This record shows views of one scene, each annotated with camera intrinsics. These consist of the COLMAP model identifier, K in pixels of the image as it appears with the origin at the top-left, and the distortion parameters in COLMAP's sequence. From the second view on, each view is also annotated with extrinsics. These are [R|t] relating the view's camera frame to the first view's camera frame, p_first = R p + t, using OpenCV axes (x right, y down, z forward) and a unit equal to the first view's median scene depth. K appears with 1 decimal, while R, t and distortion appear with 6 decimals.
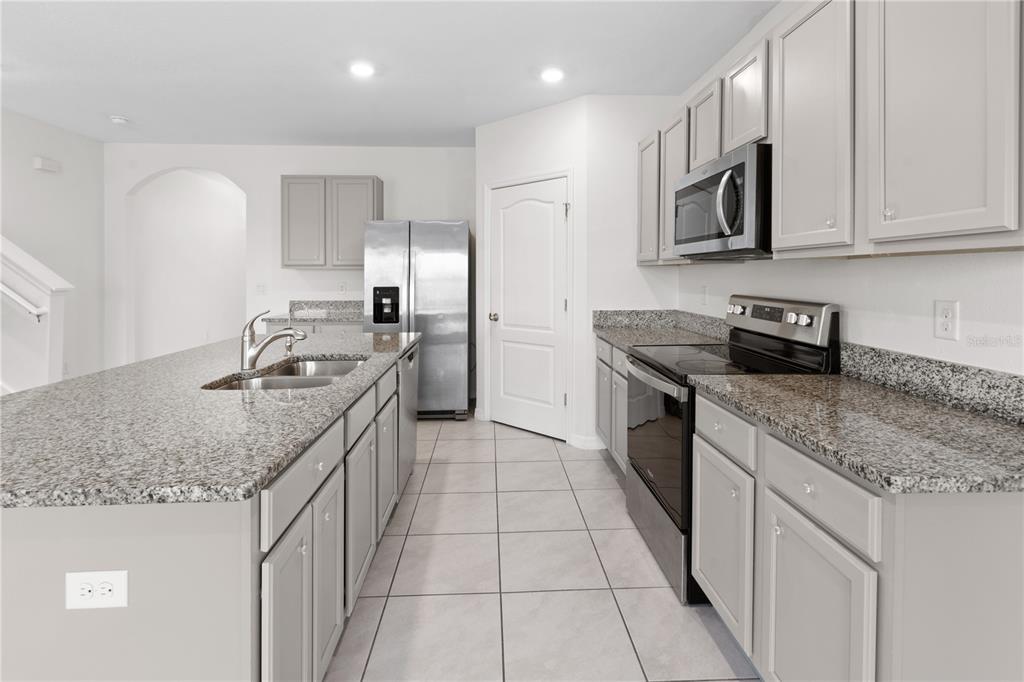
lens RADIAL K [[480.4, 0, 510.1], [0, 480.4, 273.5], [0, 0, 1]] dist [0.002947, 0.000774]
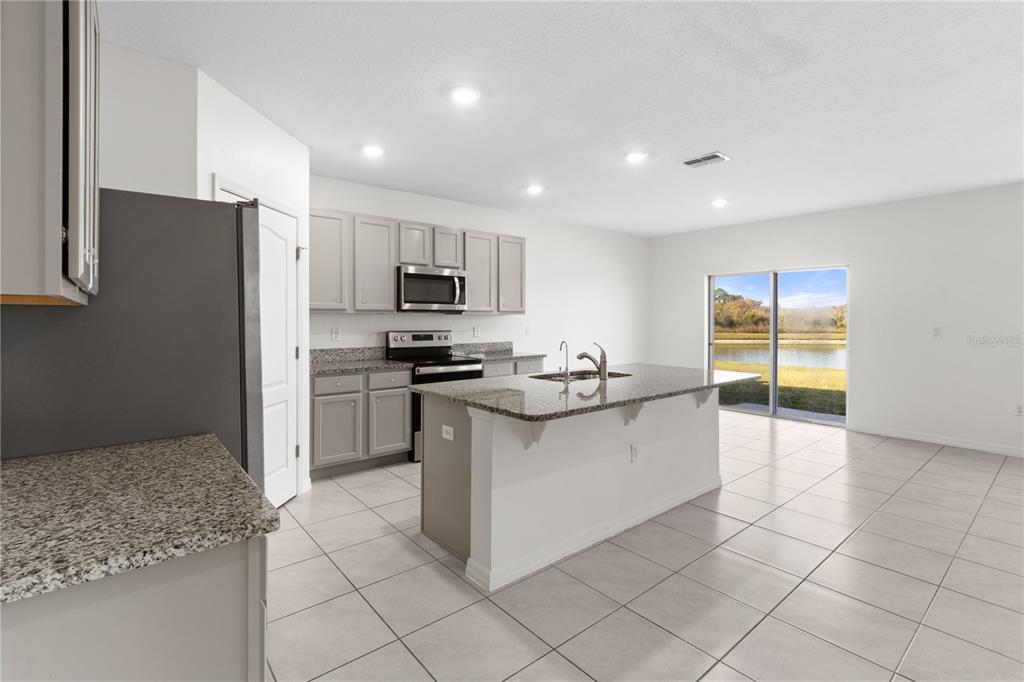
lens RADIAL K [[480.4, 0, 516.7], [0, 480.4, 323.0], [0, 0, 1]] dist [0.002947, 0.000774]
pose [[-0.625053, -0.007441, 0.780547, -1.234882], [-0.002903, 0.999970, 0.007208, -0.002072], [-0.780577, 0.002239, -0.625056, 1.717215]]
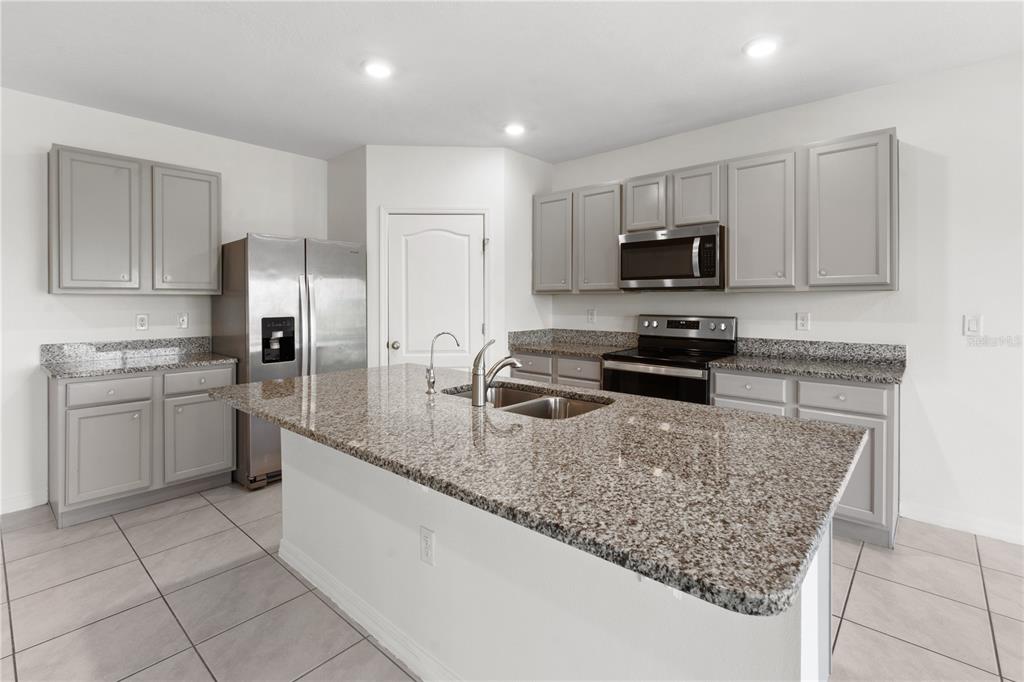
lens RADIAL K [[480.4, 0, 507.1], [0, 480.4, 297.3], [0, 0, 1]] dist [0.002947, 0.000774]
pose [[0.698749, 0.002740, 0.715362, -0.884525], [0.000685, 0.999990, -0.004499, -0.003319], [-0.715367, 0.003634, 0.698740, 0.237821]]
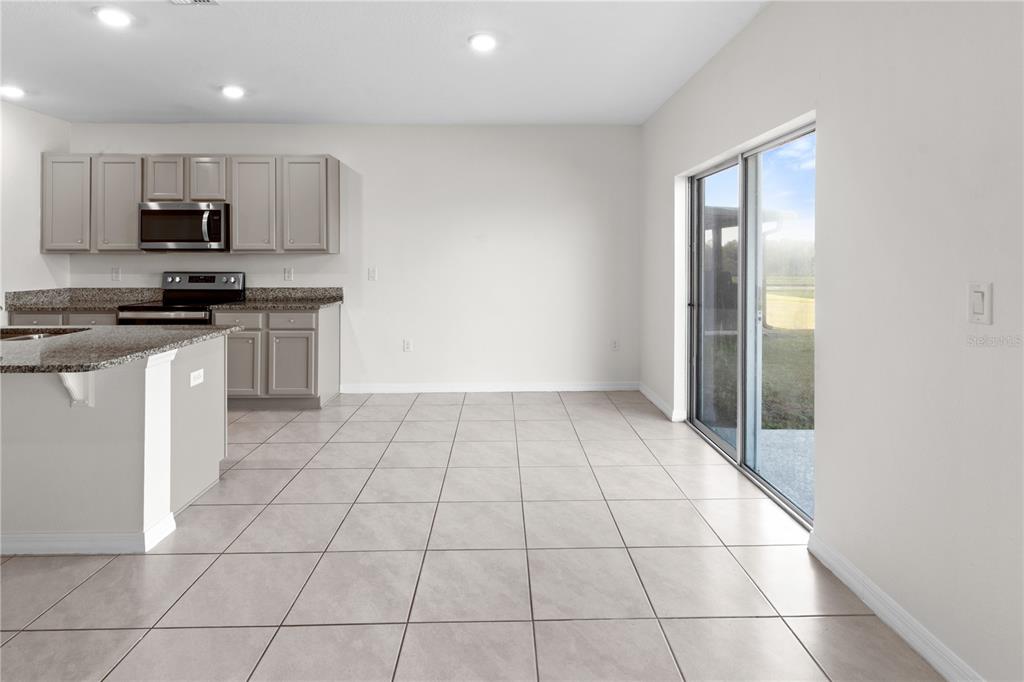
lens RADIAL K [[480.4, 0, 499.5], [0, 480.4, 264.8], [0, 0, 1]] dist [0.002947, 0.000774]
pose [[0.024645, -0.005338, 0.999682, -1.232340], [-0.001476, 0.999984, 0.005376, 0.006594], [-0.999695, -0.001608, 0.024637, -0.260265]]
